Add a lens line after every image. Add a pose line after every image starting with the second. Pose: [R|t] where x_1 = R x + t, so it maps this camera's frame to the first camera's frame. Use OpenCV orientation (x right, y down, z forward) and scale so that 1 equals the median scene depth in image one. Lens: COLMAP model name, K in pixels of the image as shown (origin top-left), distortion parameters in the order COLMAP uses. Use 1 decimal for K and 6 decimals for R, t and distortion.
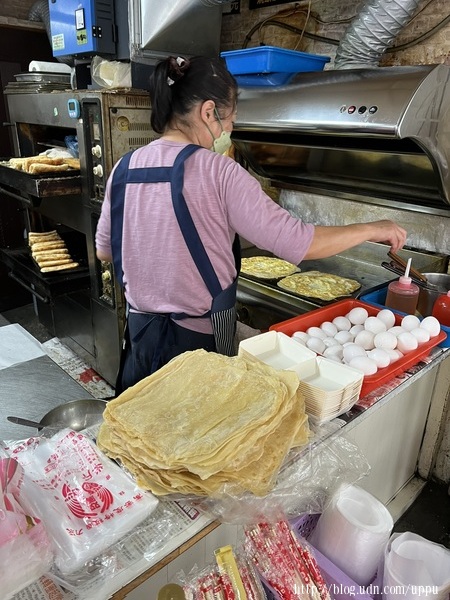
lens RADIAL K [[462.8, 0, 228.3], [0, 462.8, 301.6], [0, 0, 1]] dist [0.038295, -0.049953]
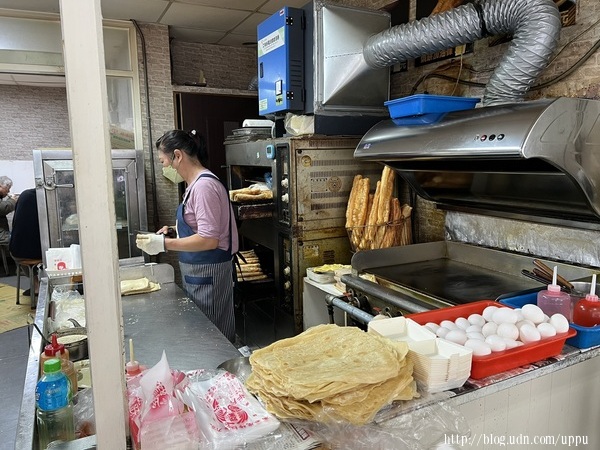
lens RADIAL K [[462.8, 0, 300.1], [0, 462.8, 225.9], [0, 0, 1]] dist [0.038295, -0.049953]
pose [[0.961711, -0.006858, -0.273979, 0.106726], [-0.057169, 0.972676, -0.225017, 0.073169], [0.268036, 0.232065, 0.935042, -0.133532]]
